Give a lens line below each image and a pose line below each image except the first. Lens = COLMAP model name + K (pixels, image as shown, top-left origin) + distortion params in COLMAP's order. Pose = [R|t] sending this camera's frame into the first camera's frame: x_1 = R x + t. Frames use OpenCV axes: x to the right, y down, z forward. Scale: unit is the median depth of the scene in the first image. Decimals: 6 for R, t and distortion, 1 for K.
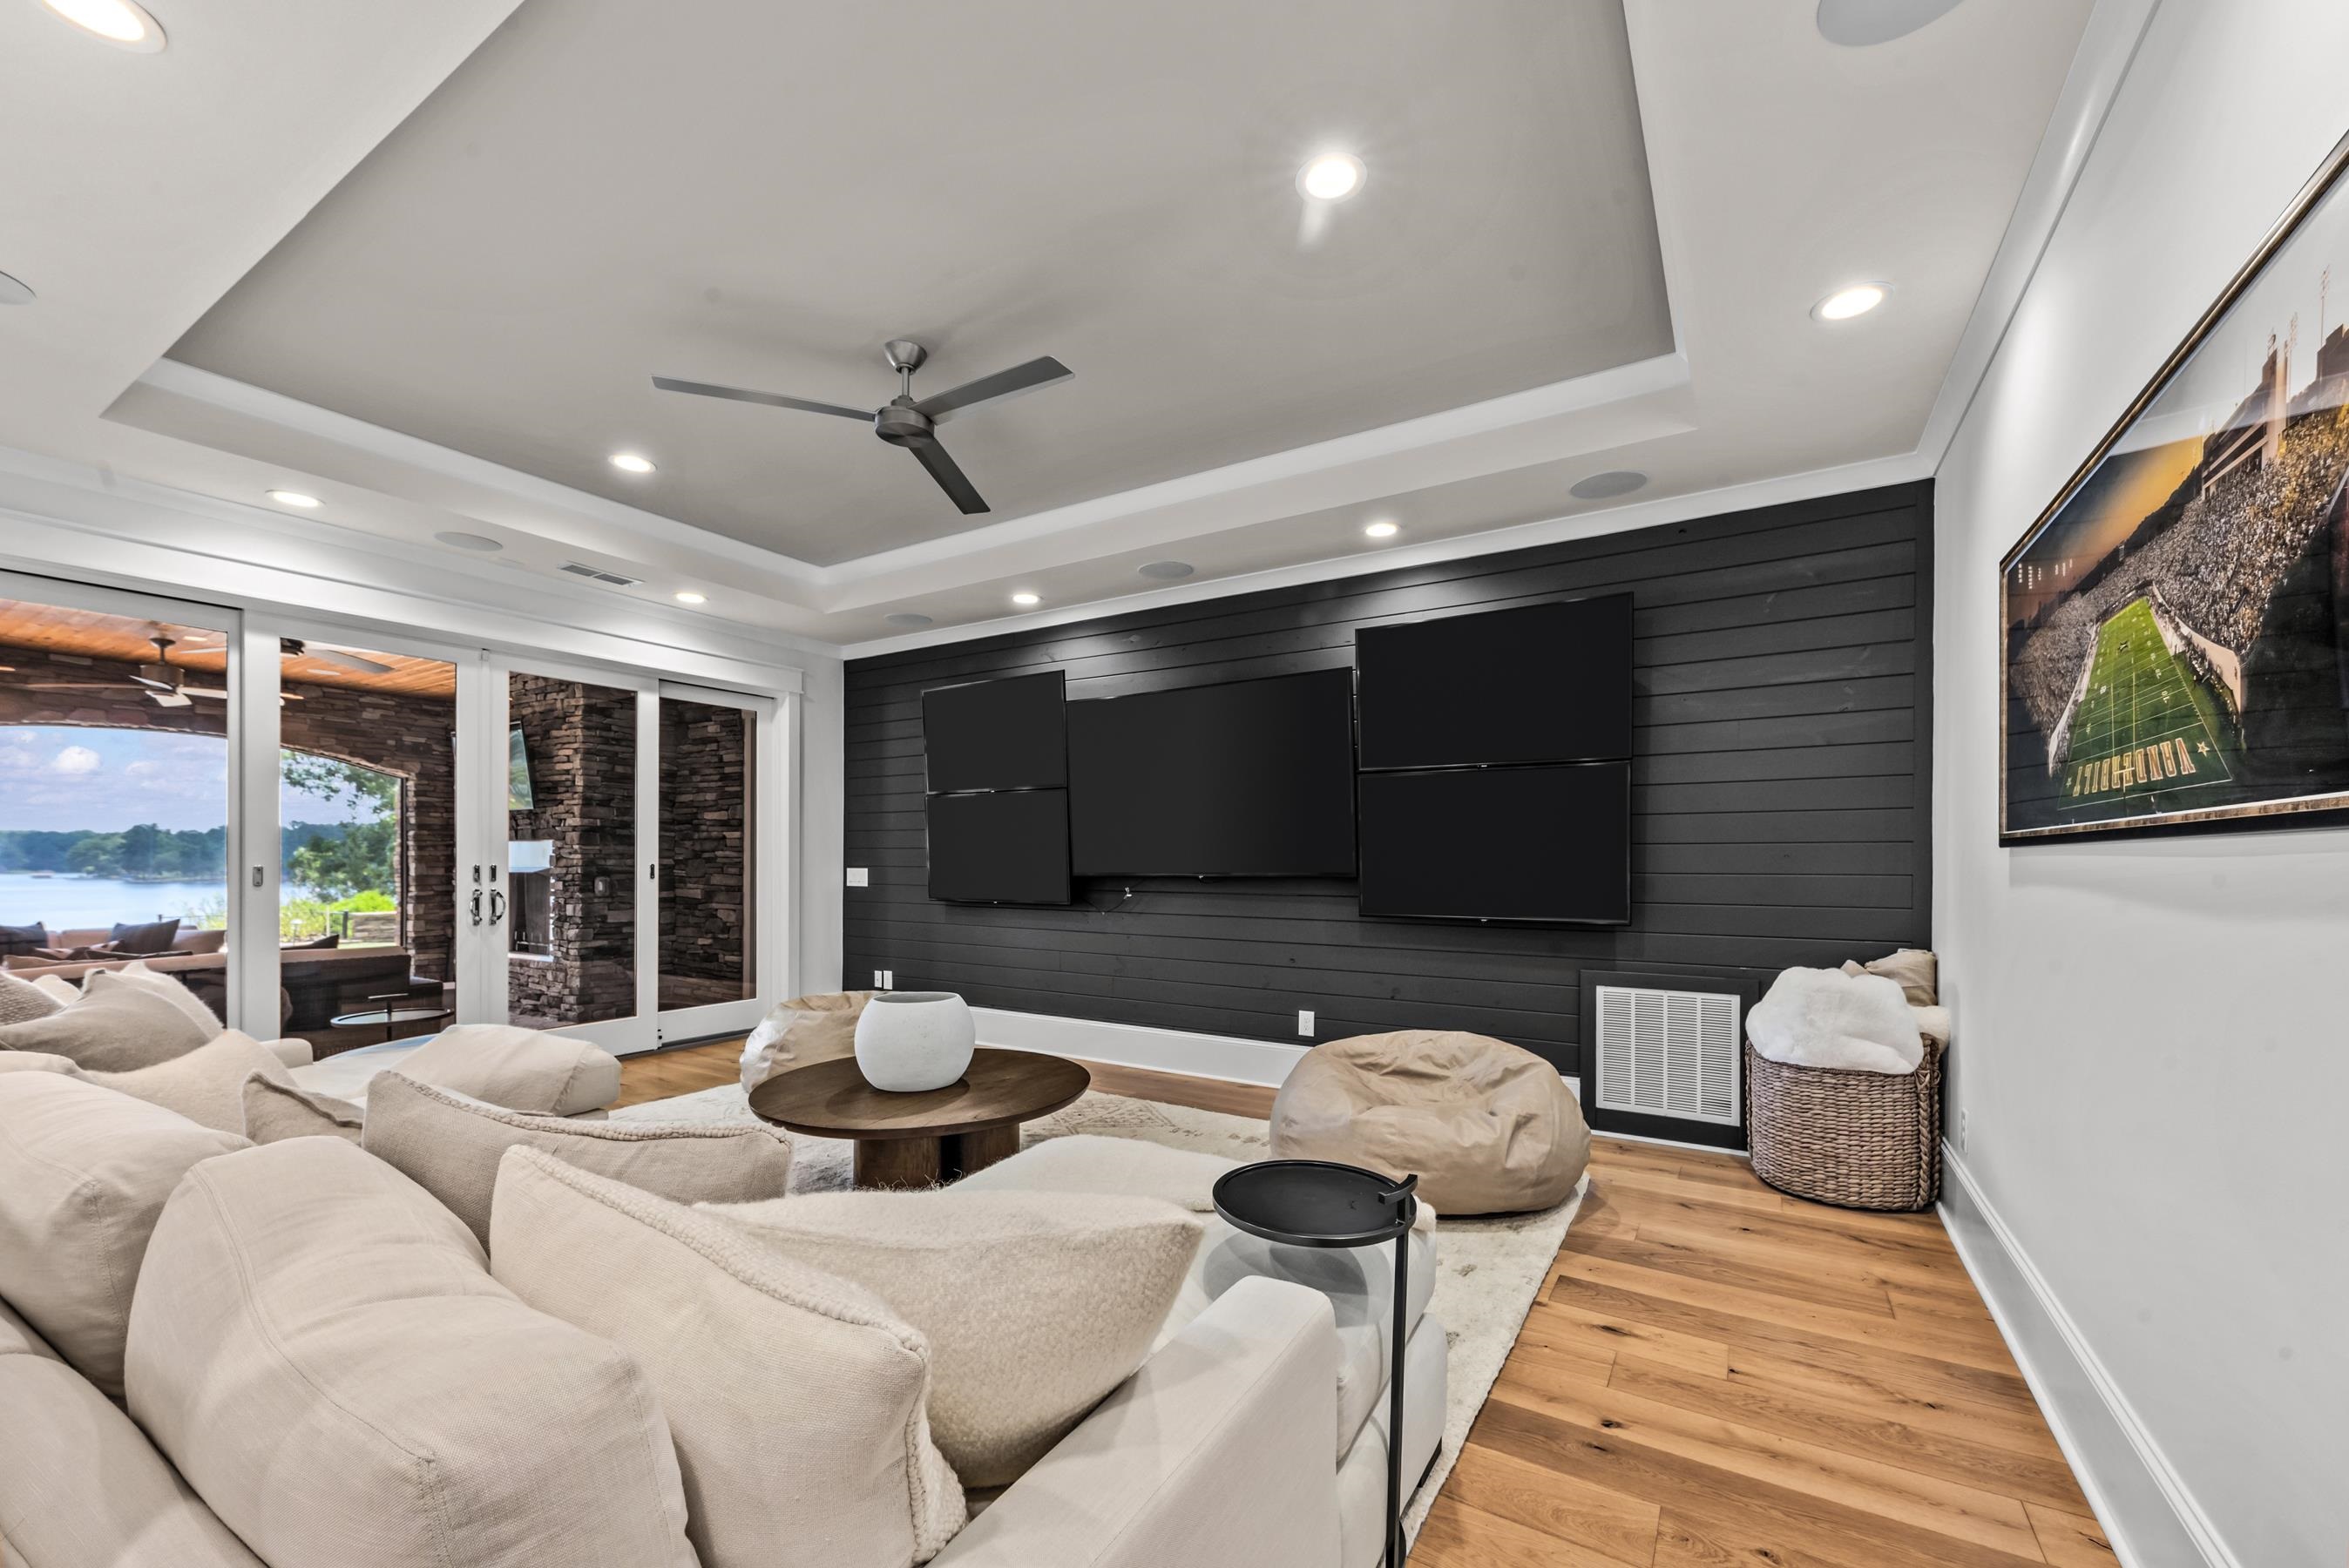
lens RADIAL K [[924.0, 0, 1178.4], [0, 924.0, 859.3], [0, 0, 1]] dist [0.000521, 0.000054]
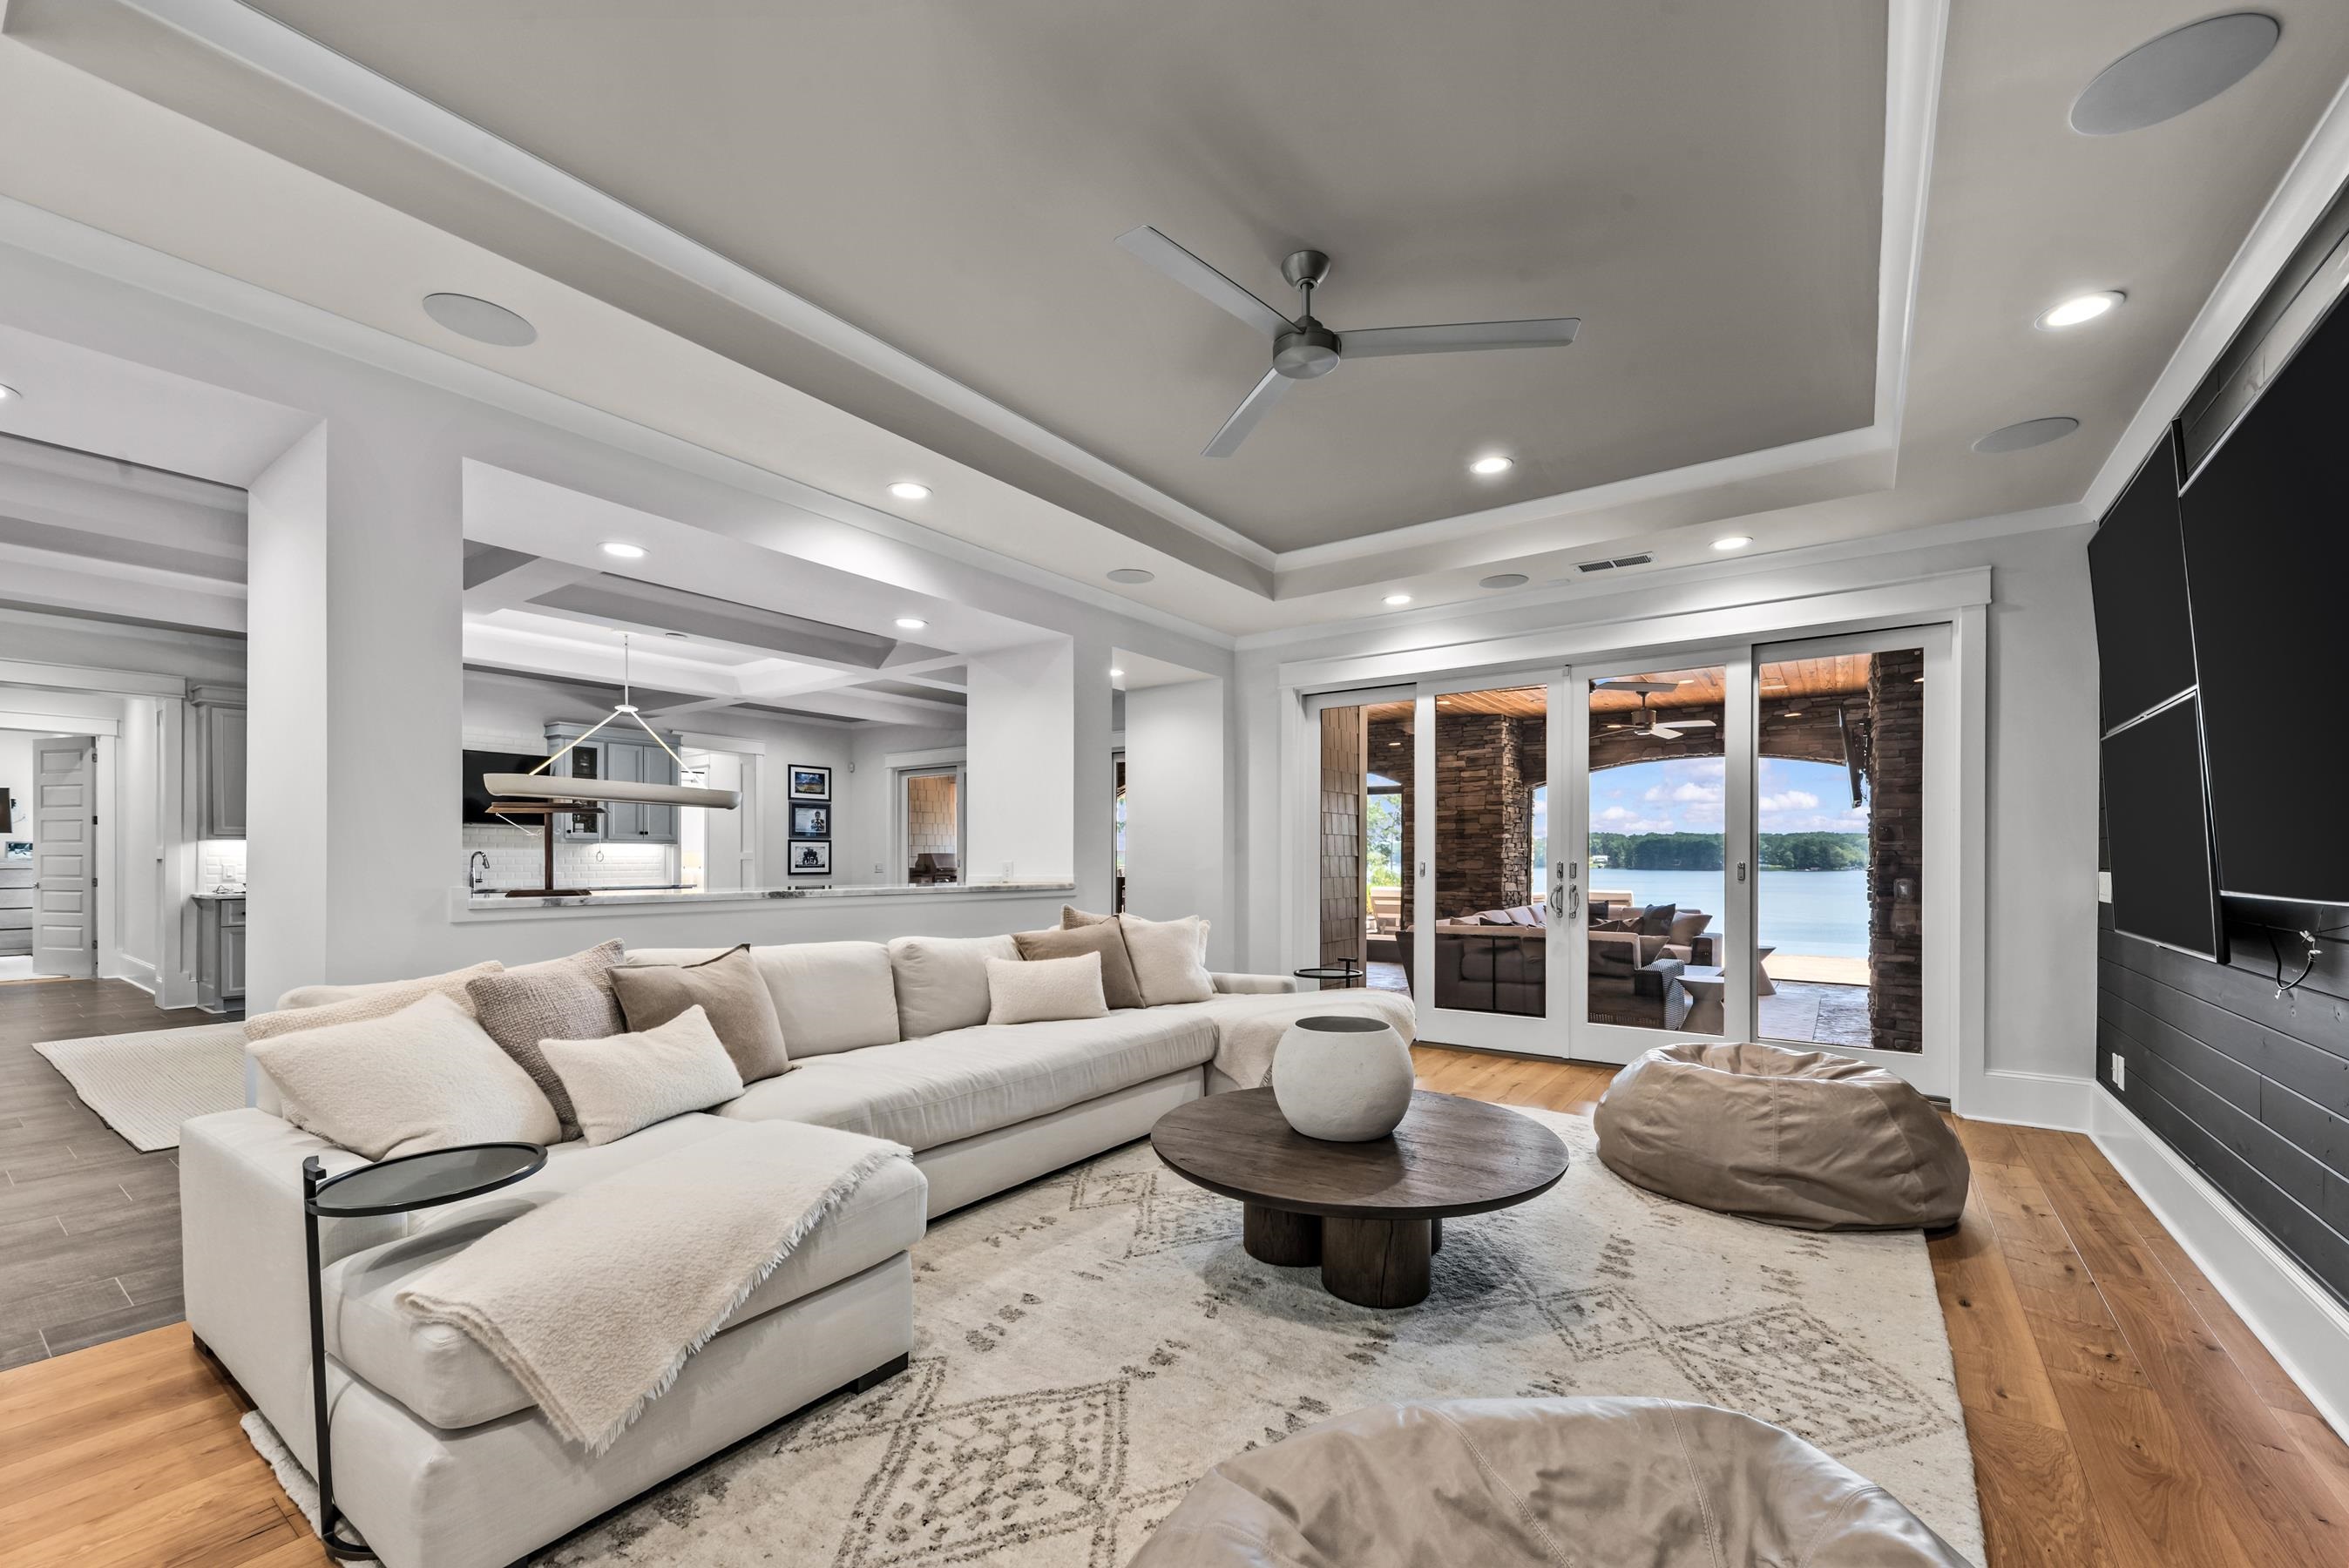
lens RADIAL K [[924.0, 0, 1178.4], [0, 924.0, 859.3], [0, 0, 1]] dist [0.000521, 0.000054]
pose [[-0.081173, 0.002253, -0.996697, 0.307059], [0.001970, 0.999996, 0.002101, -0.001339], [0.996698, -0.001793, -0.081177, 0.514170]]
